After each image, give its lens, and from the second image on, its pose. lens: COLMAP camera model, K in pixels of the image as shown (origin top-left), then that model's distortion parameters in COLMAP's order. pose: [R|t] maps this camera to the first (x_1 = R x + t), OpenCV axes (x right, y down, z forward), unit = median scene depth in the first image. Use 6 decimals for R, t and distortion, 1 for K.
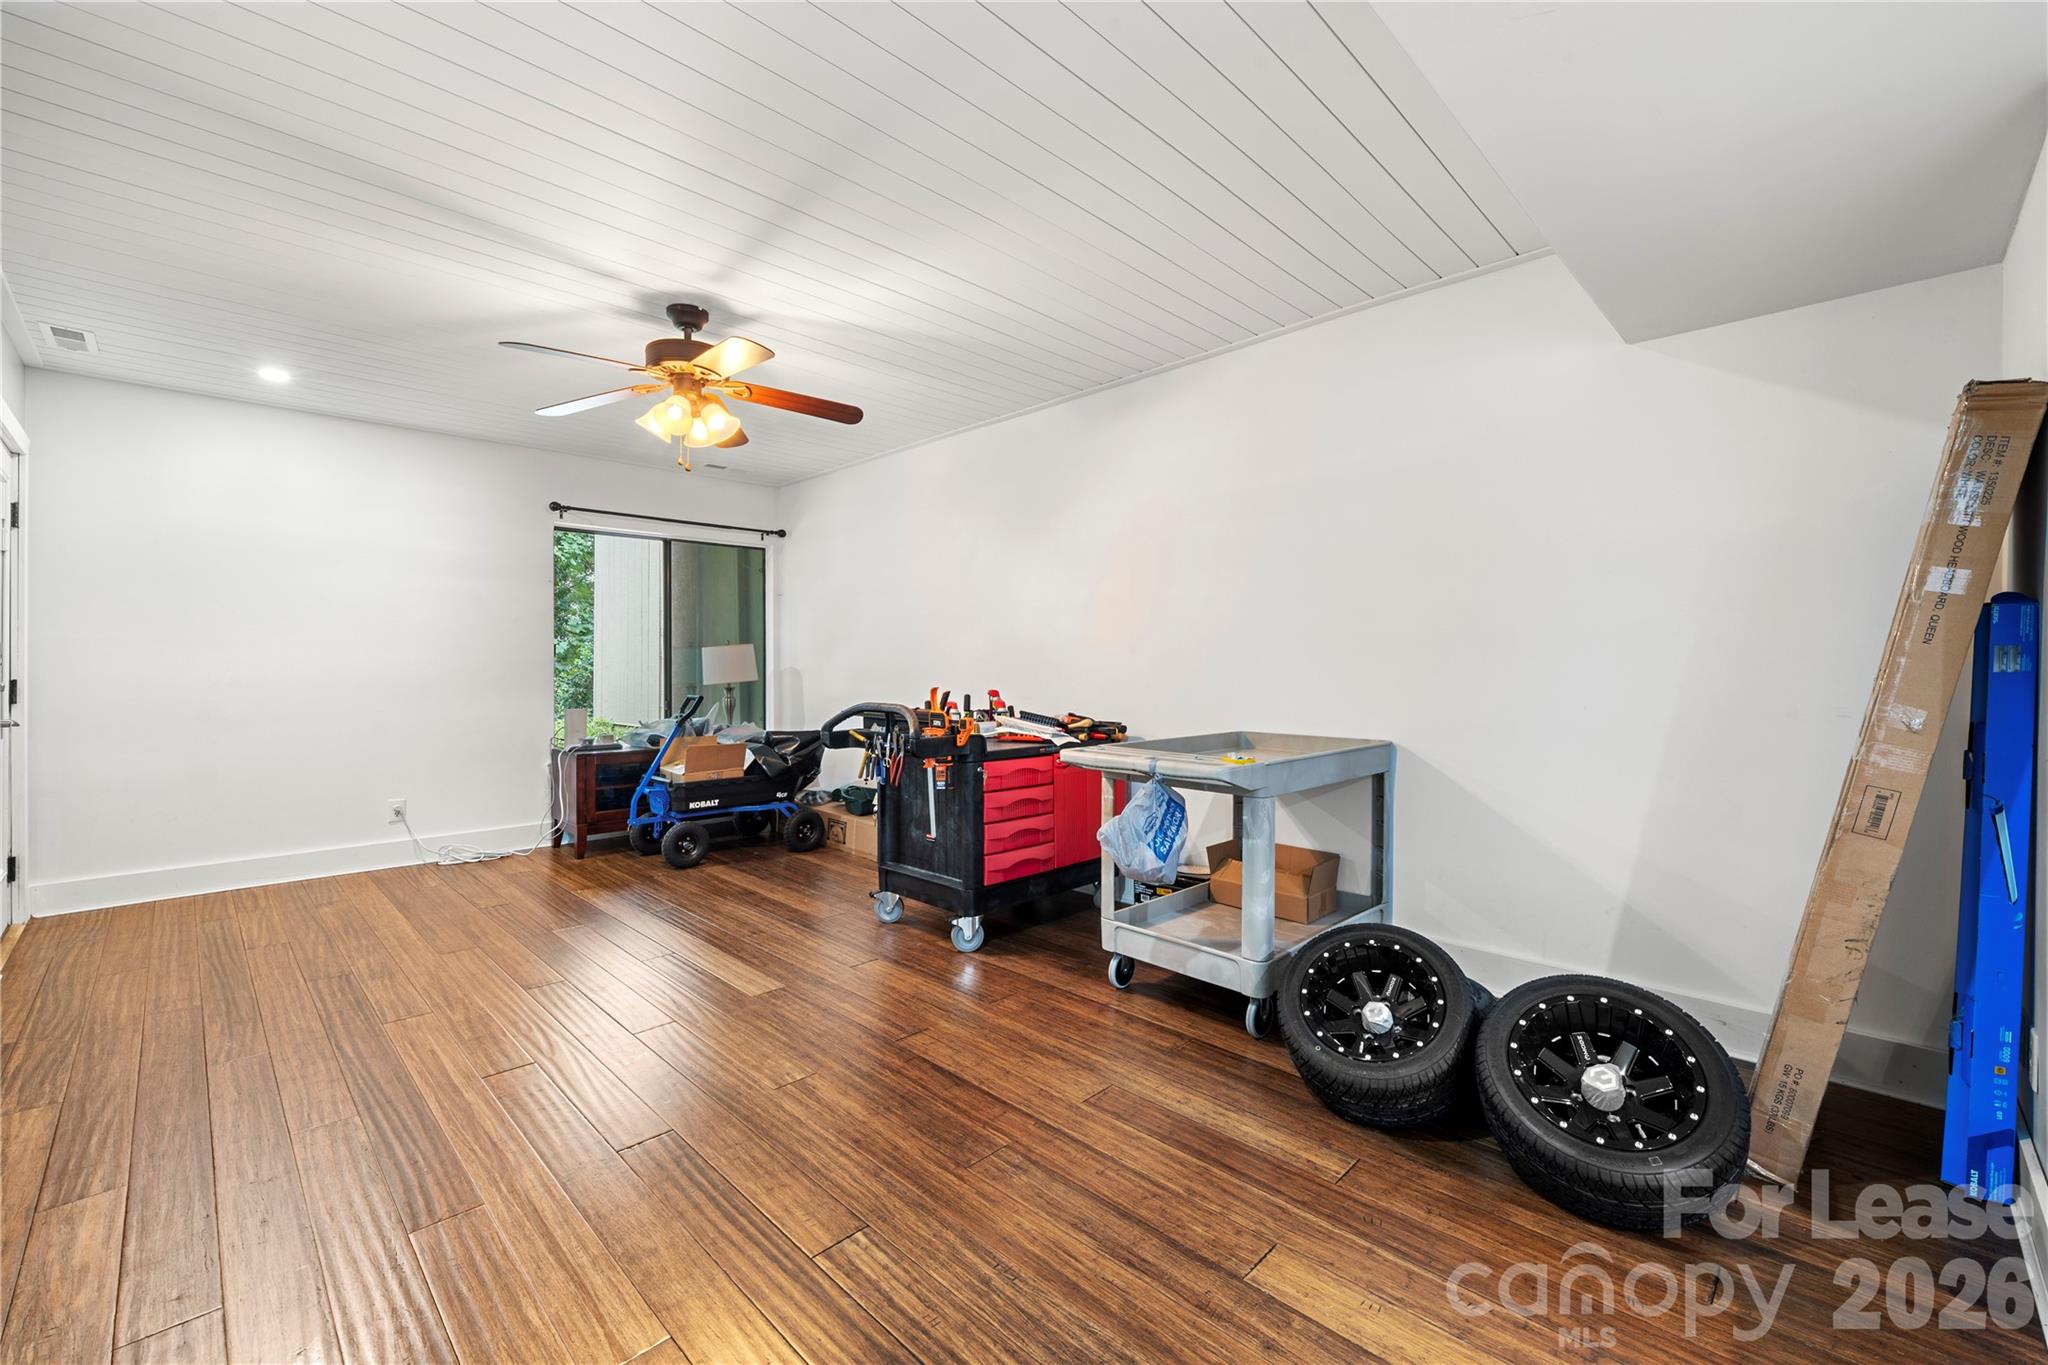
lens RADIAL K [[837.1, 0, 1015.6], [0, 837.1, 665.1], [0, 0, 1]] dist [-0.001988, 0.000378]
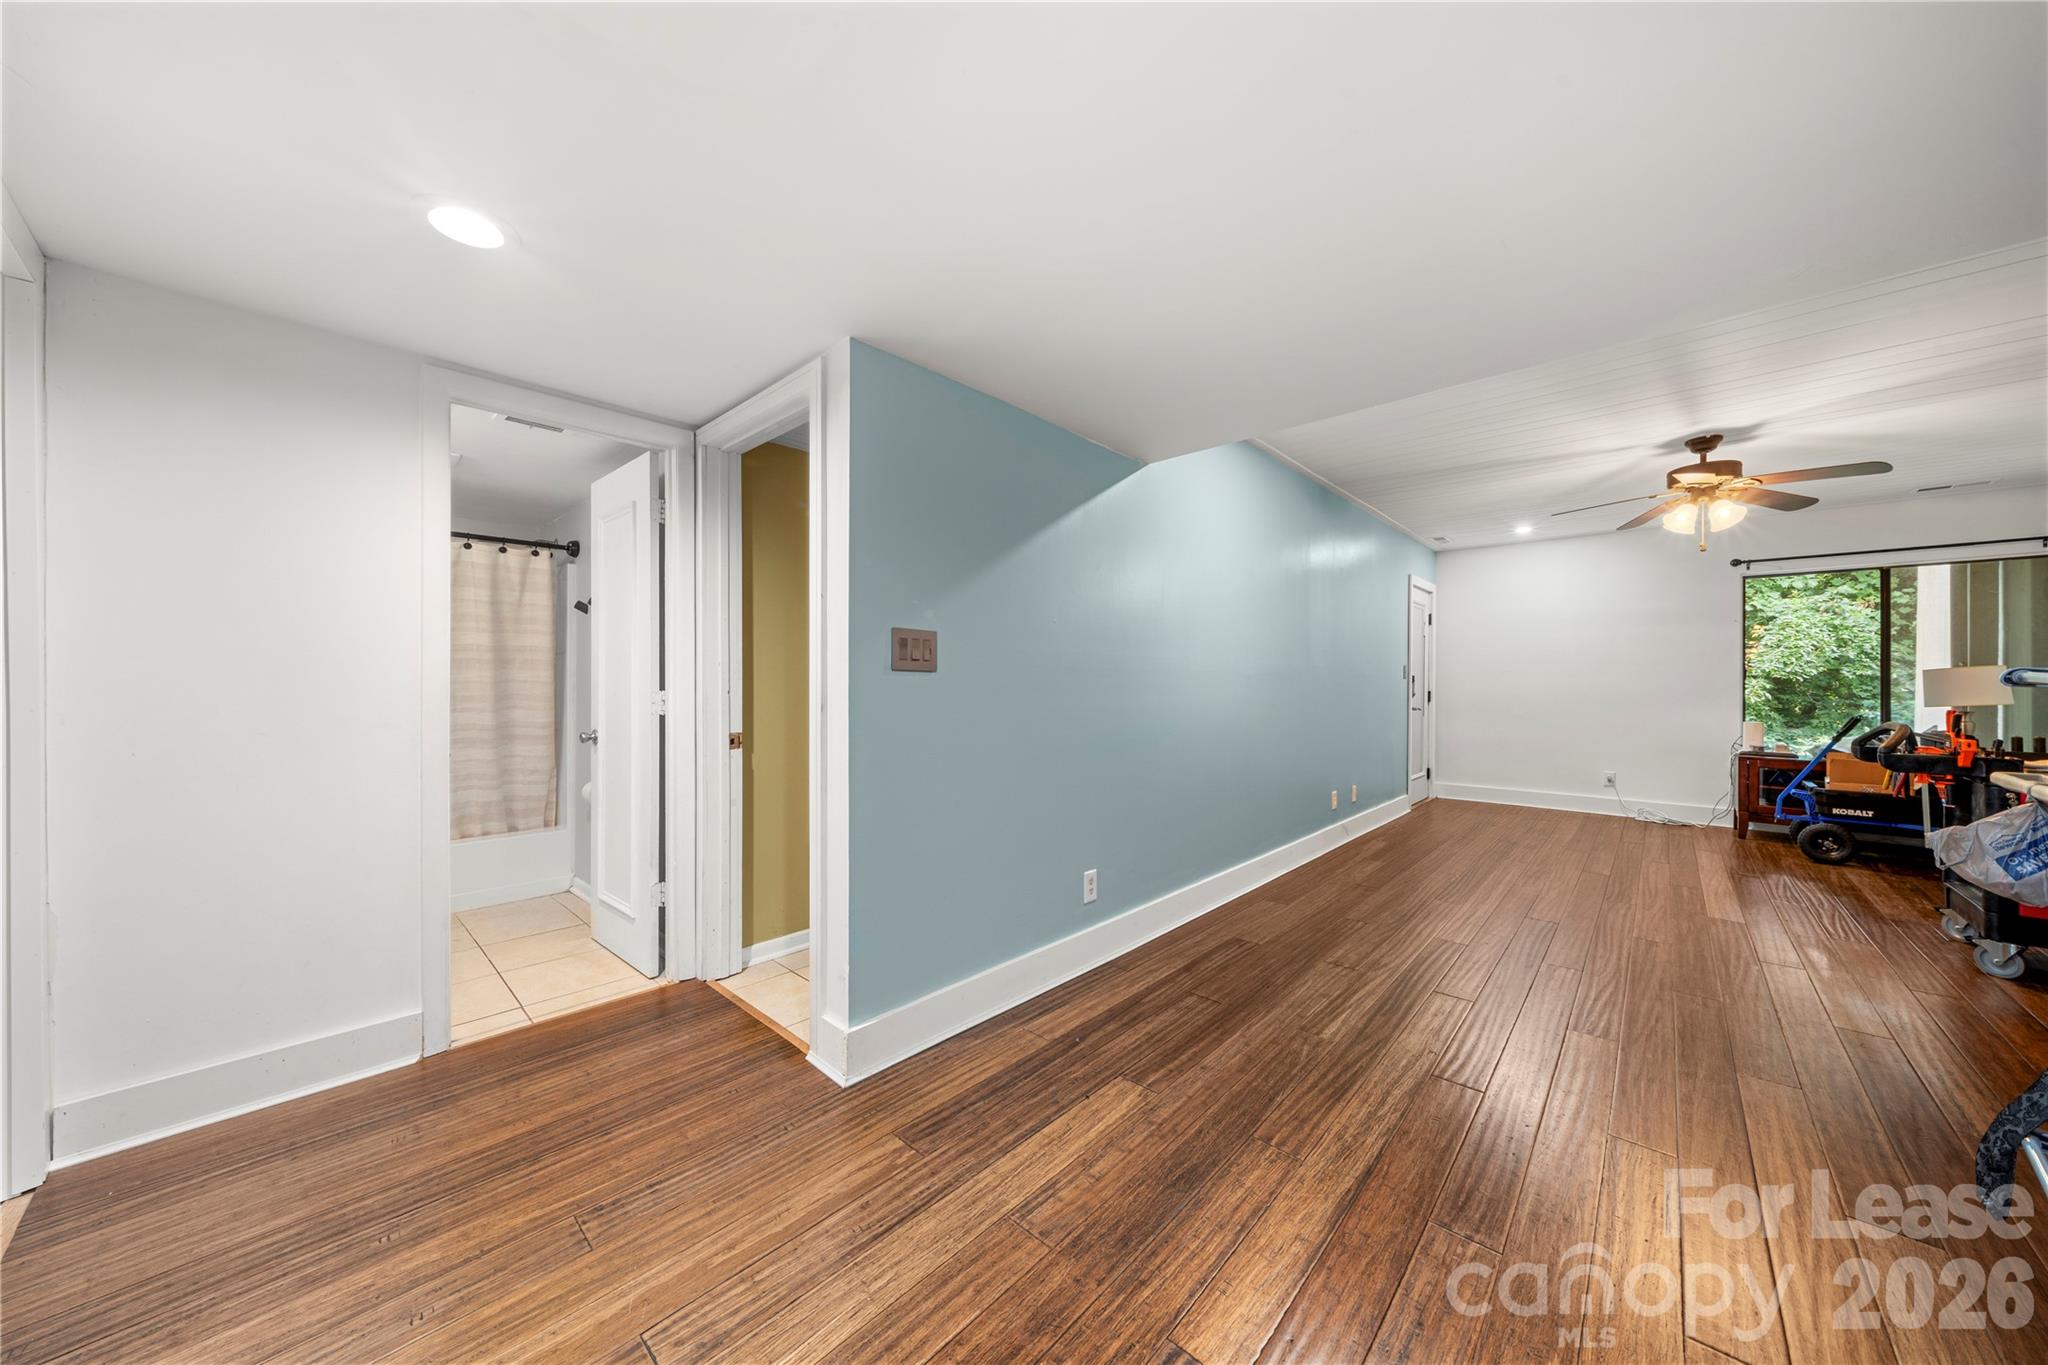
lens RADIAL K [[696.0, 0, 1035.0], [0, 696.0, 681.5], [0, 0, 1]] dist [-0.007435, 0.000239]
pose [[0.050455, 0.000124, -0.998726, 0.700037], [-0.004388, 0.999990, -0.000098, -0.004230], [0.998717, 0.004387, 0.050455, -0.190166]]
